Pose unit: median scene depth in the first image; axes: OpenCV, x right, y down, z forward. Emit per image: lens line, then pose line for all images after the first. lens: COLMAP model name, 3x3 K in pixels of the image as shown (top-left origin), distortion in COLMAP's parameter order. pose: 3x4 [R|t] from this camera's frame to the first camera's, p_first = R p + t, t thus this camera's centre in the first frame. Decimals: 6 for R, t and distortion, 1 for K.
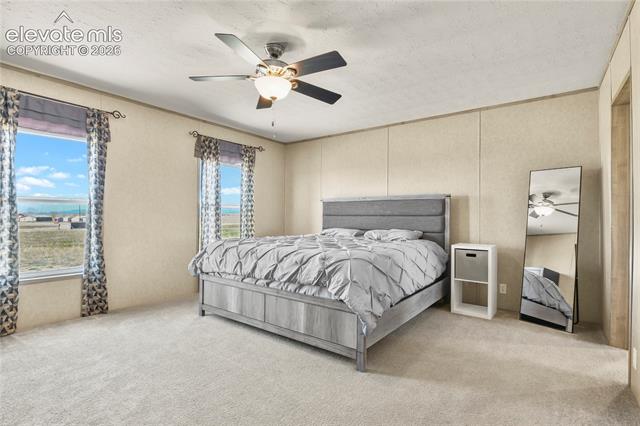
lens RADIAL K [[310.4, 0, 322.2], [0, 310.4, 213.2], [0, 0, 1]] dist [-0.017021, 0.000757]
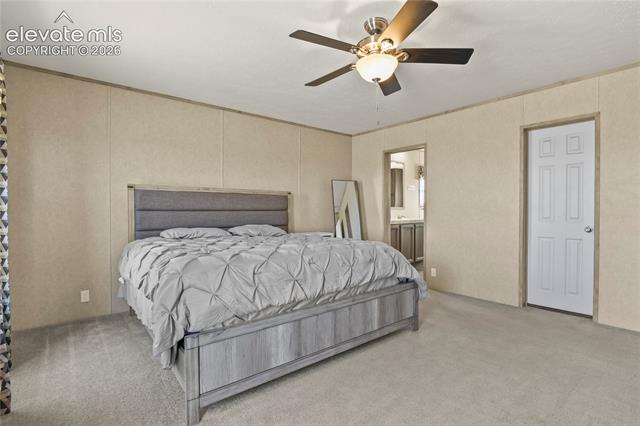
lens RADIAL K [[310.4, 0, 322.2], [0, 310.4, 213.2], [0, 0, 1]] dist [-0.017021, 0.000757]
pose [[0.239700, -0.013289, 0.970756, -0.670365], [-0.007155, 0.999855, 0.015454, 0.000428], [-0.970821, -0.010650, 0.239570, 0.590223]]
